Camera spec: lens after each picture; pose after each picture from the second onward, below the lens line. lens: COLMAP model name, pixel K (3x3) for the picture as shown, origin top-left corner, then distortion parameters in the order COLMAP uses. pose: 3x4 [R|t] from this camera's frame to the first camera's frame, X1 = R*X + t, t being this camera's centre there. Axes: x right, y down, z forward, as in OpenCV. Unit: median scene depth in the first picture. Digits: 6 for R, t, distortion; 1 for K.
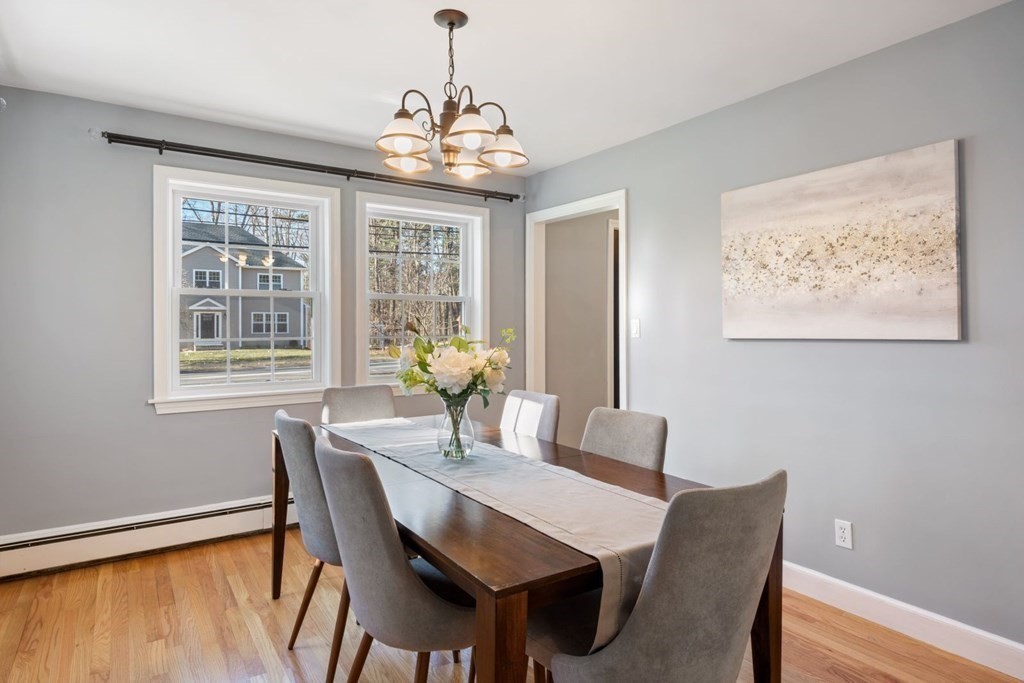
lens RADIAL K [[573.1, 0, 524.9], [0, 573.1, 336.5], [0, 0, 1]] dist [-0.015831, 0.000304]
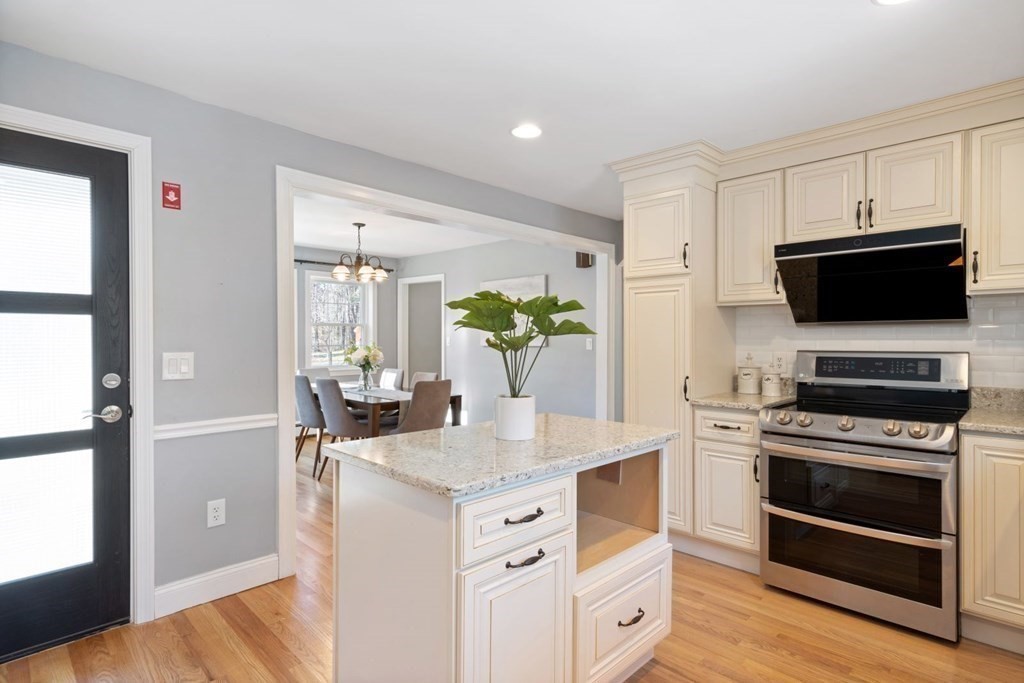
lens RADIAL K [[573.1, 0, 524.9], [0, 573.1, 336.5], [0, 0, 1]] dist [-0.015831, 0.000304]
pose [[0.984611, -0.000636, 0.174757, 0.146291], [0.003414, 0.999872, -0.015600, 0.002260], [-0.174725, 0.015957, 0.984488, -1.555483]]
